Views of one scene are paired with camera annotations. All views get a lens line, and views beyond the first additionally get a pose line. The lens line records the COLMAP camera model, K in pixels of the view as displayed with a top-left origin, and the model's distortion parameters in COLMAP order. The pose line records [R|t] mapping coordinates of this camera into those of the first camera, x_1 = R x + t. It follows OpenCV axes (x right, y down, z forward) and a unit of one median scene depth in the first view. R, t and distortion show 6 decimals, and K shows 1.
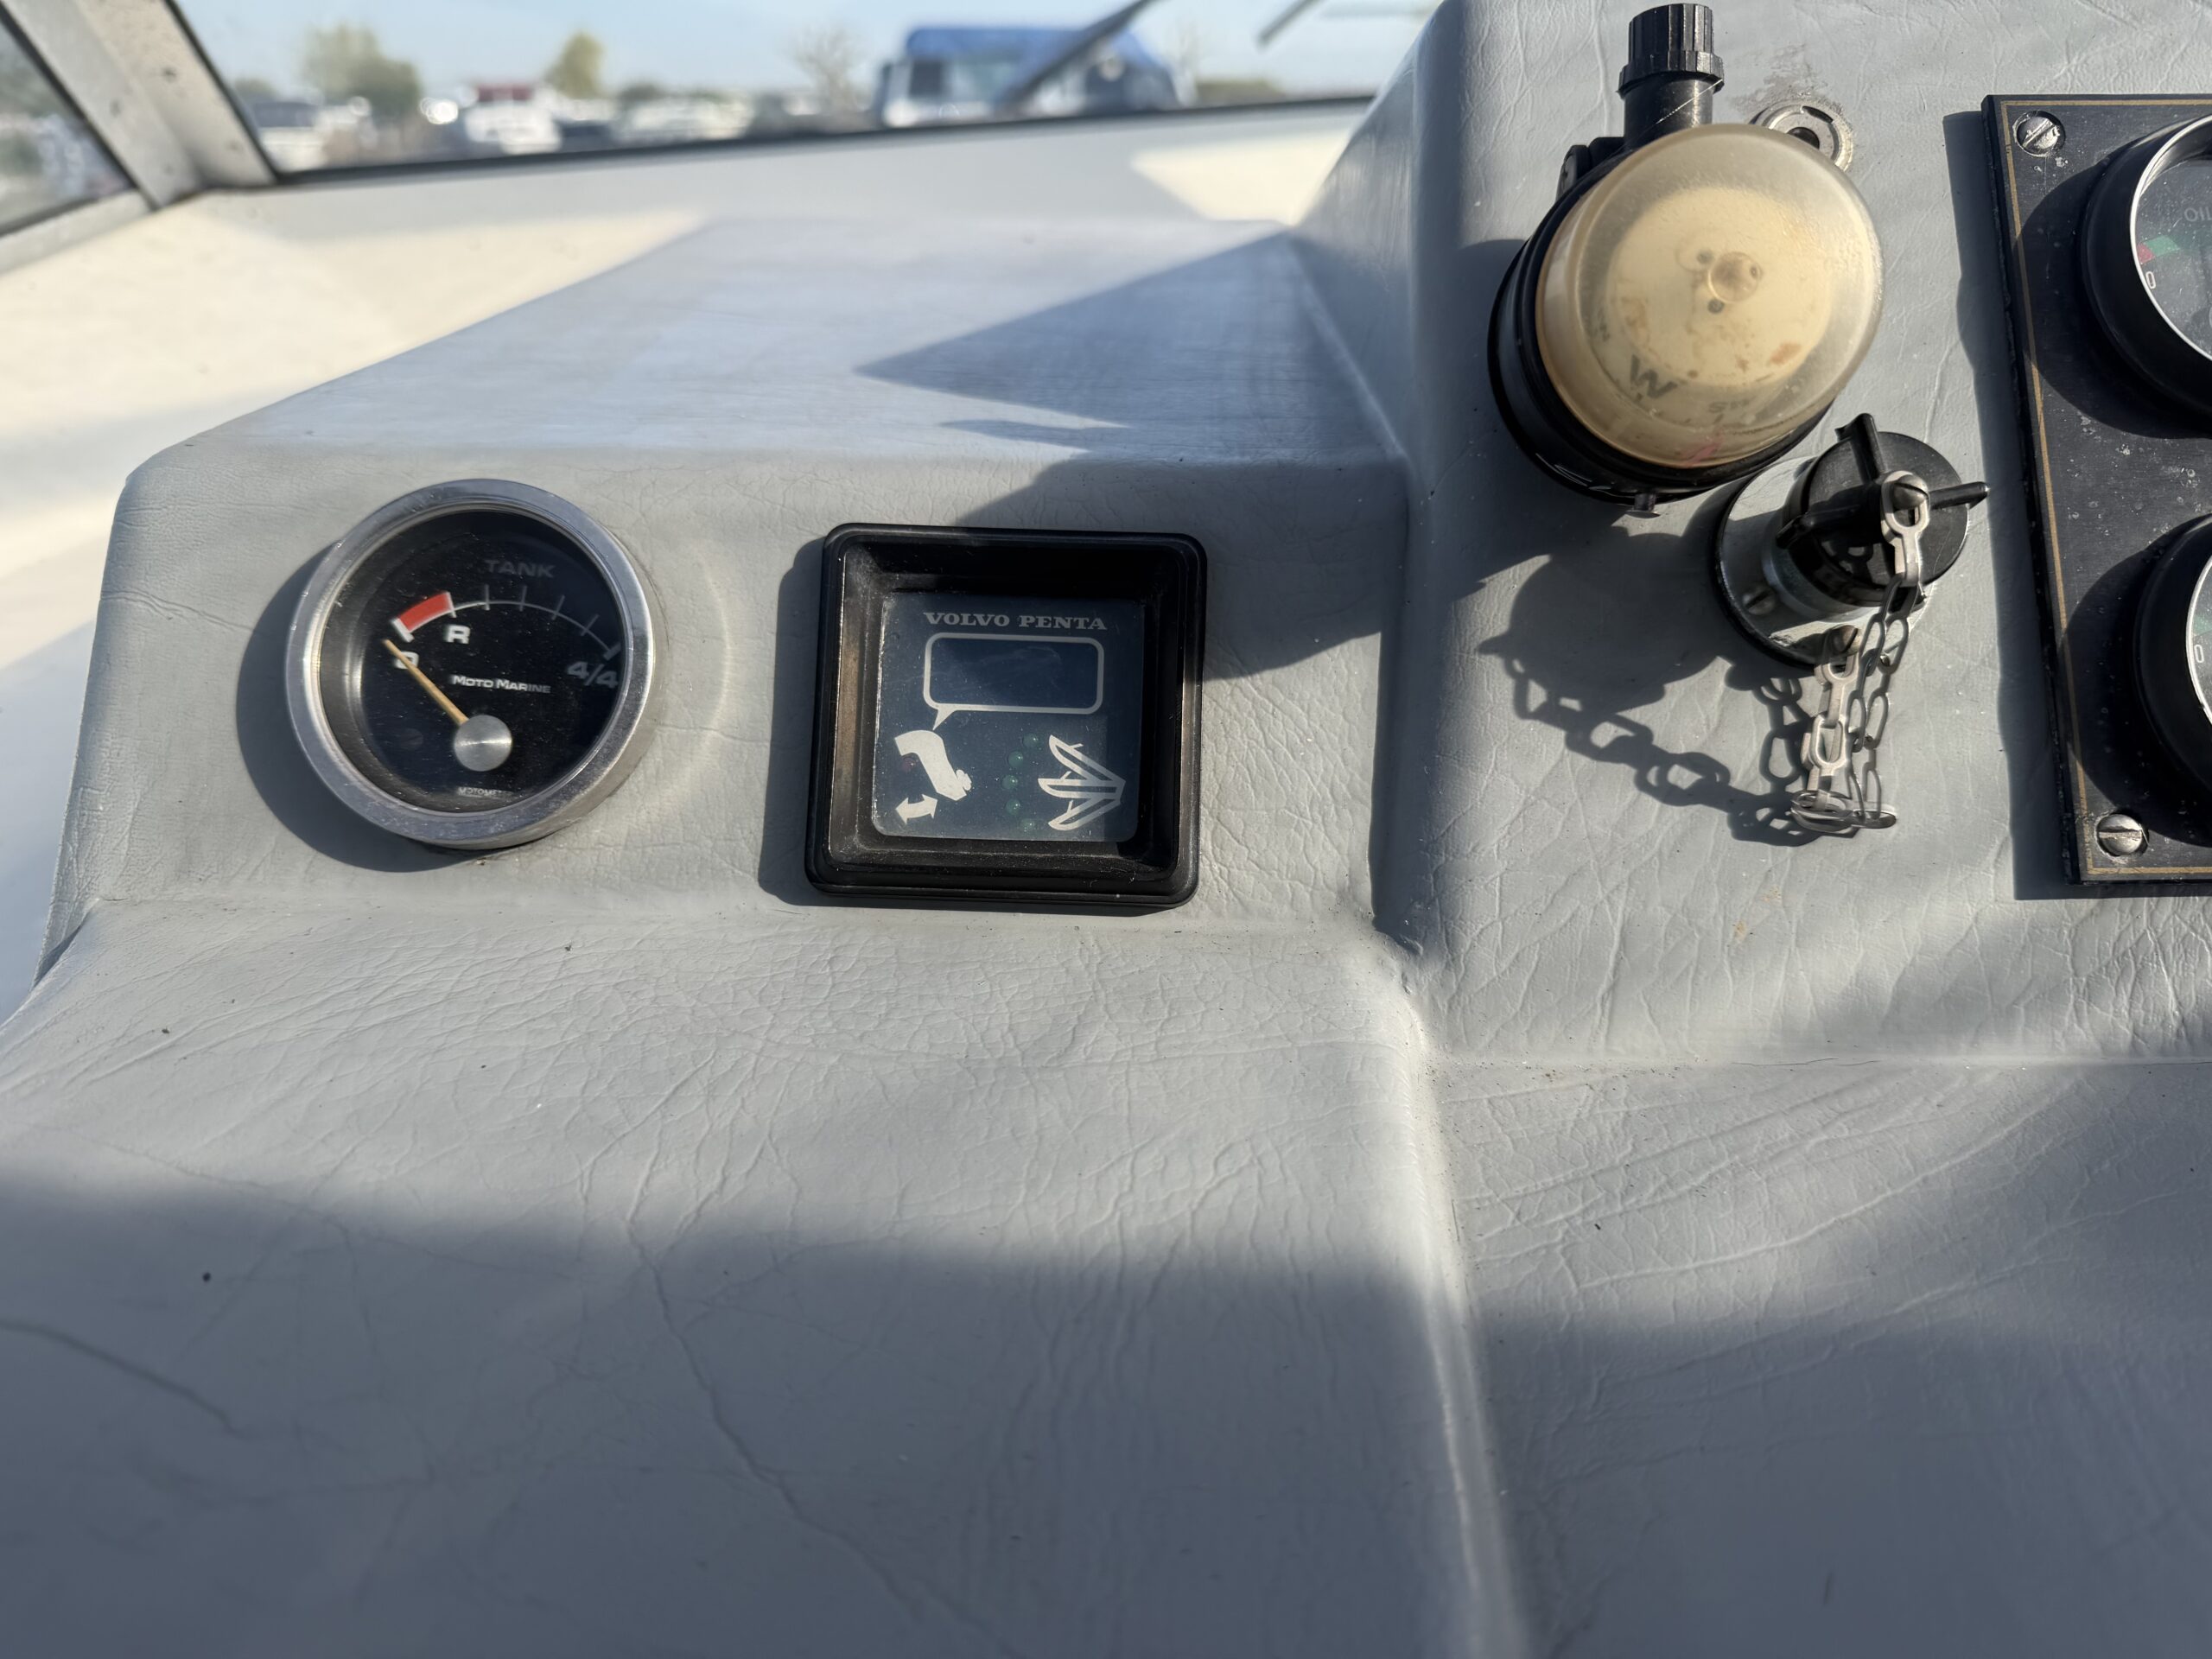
lens RADIAL K [[1563.3, 0, 1116.3], [0, 1563.3, 768.2], [0, 0, 1]] dist [0.044111, -0.071613]
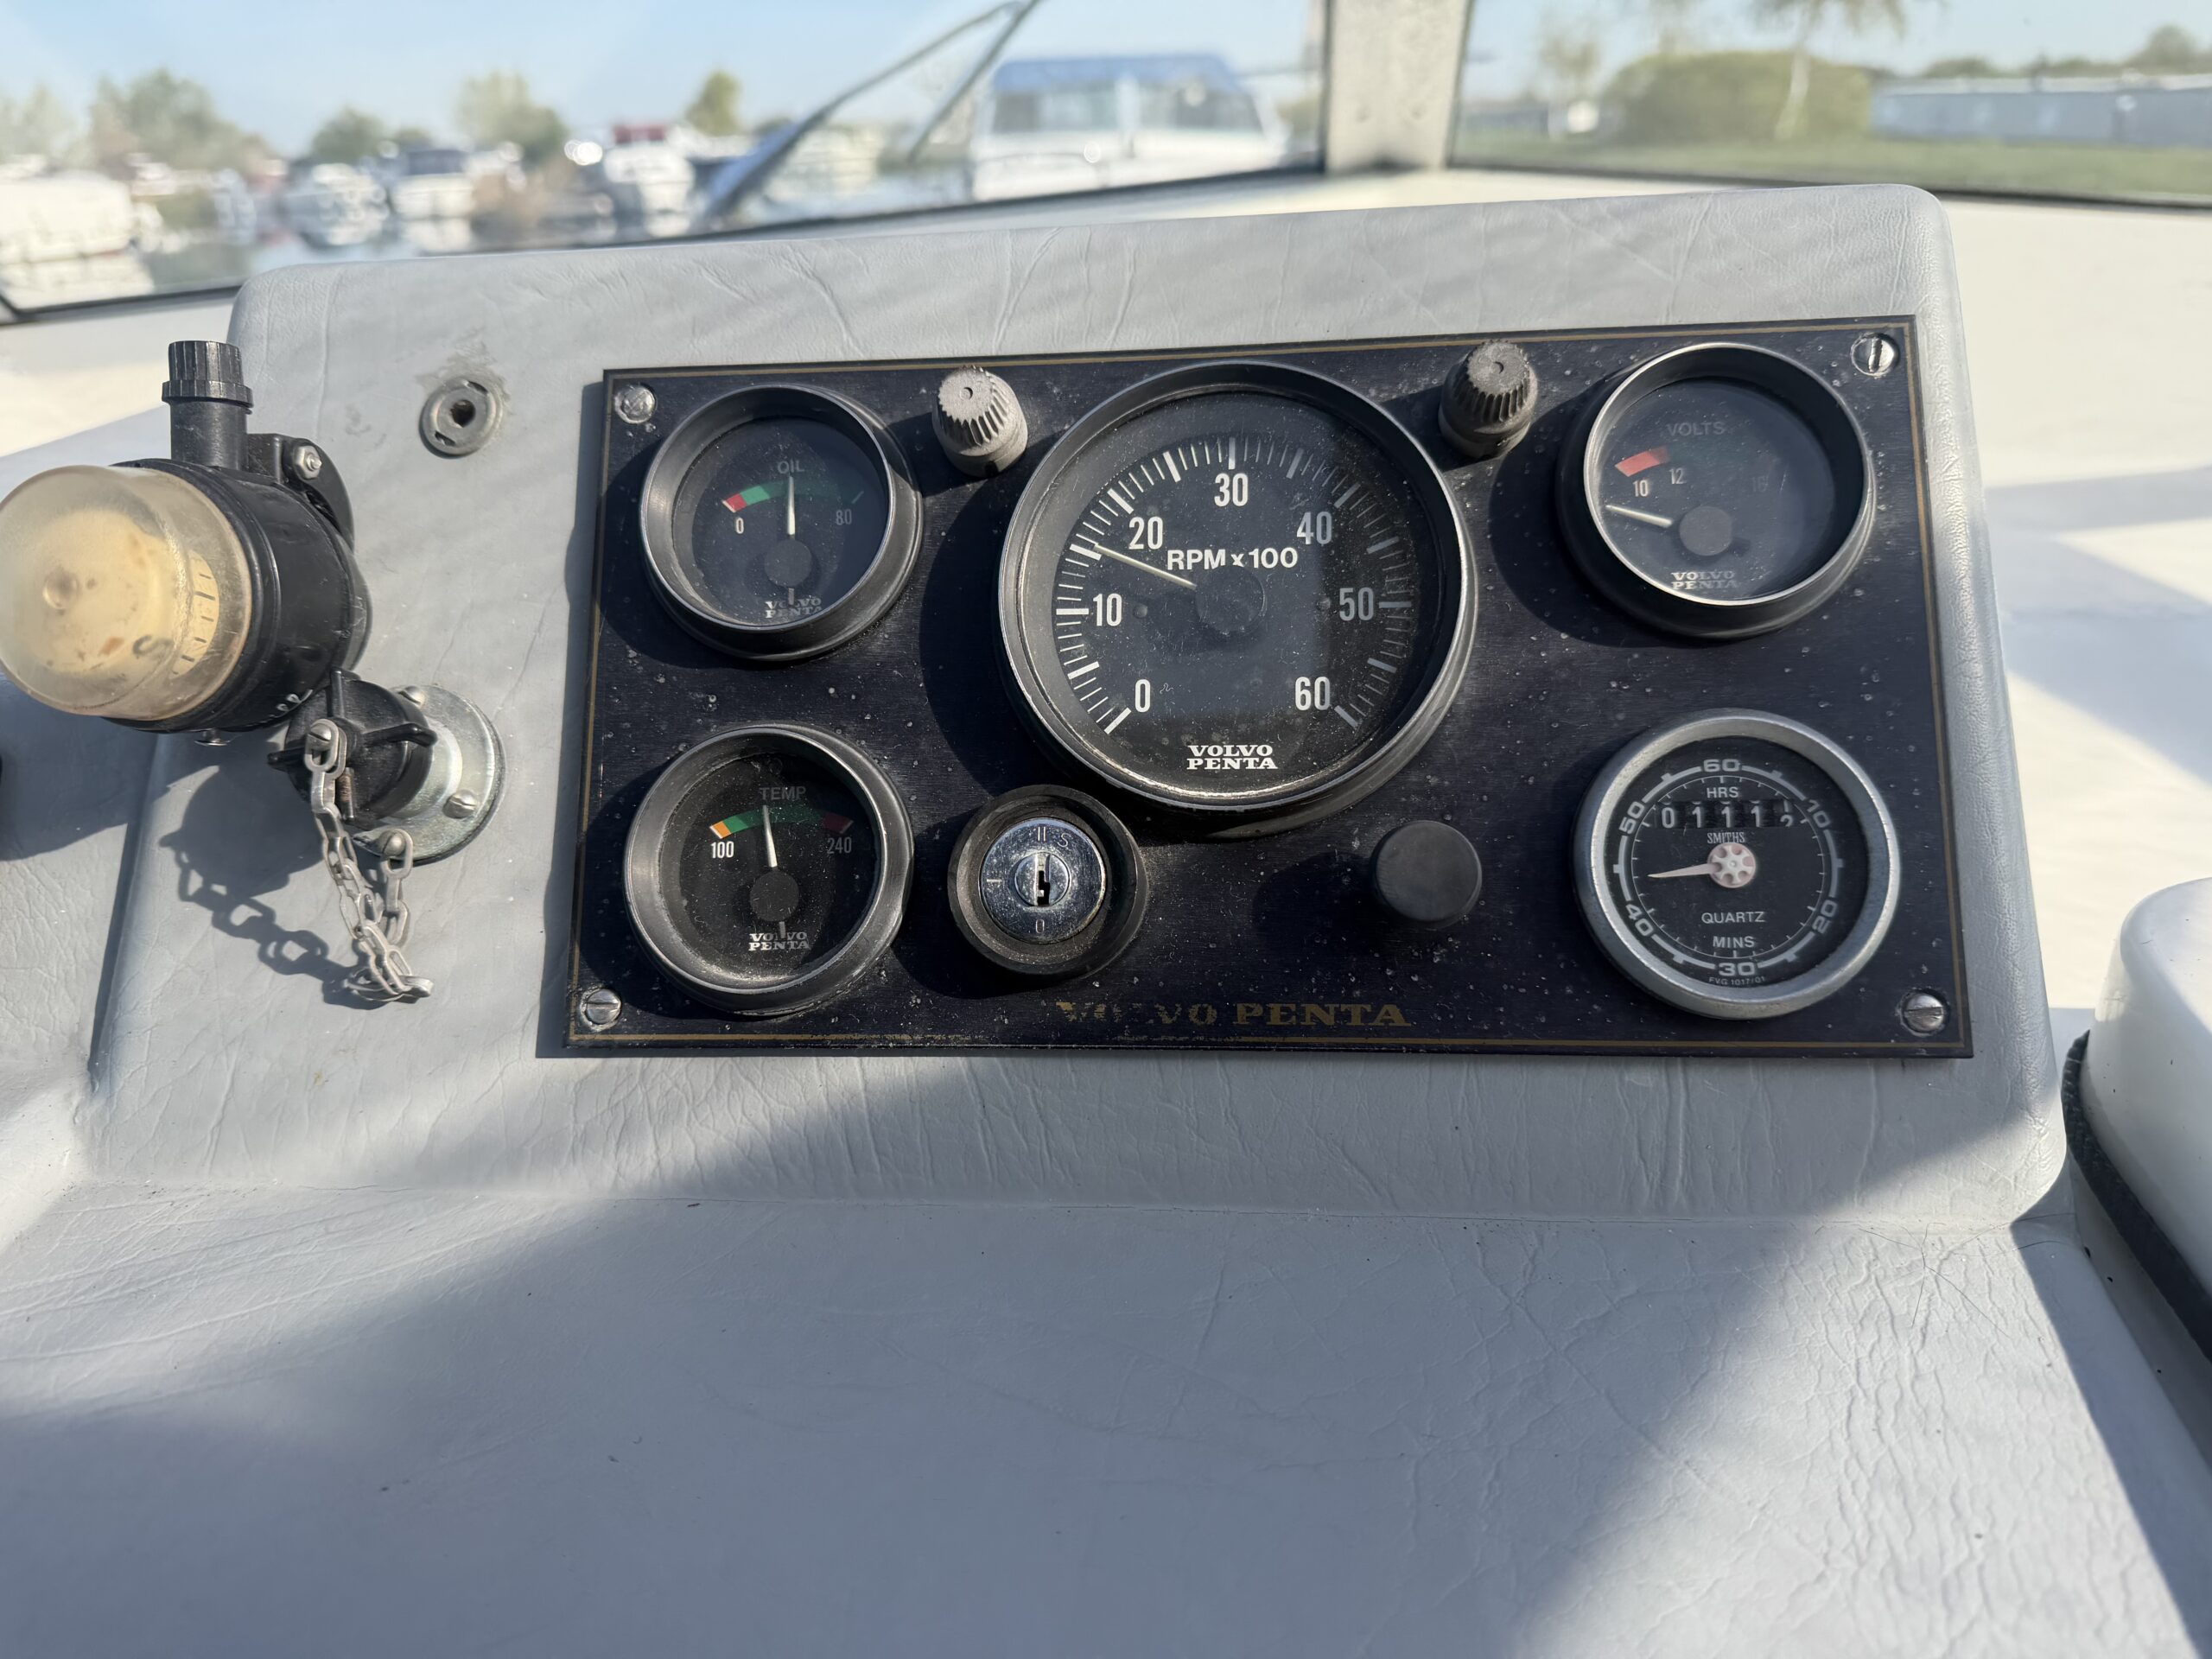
lens RADIAL K [[1563.3, 0, 1111.8], [0, 1563.3, 793.7], [0, 0, 1]] dist [0.044111, -0.071613]
pose [[0.993980, 0.002068, -0.109543, 1.103845], [-0.000865, 0.999939, 0.011024, -0.128041], [0.109559, -0.010863, 0.993921, -0.142211]]
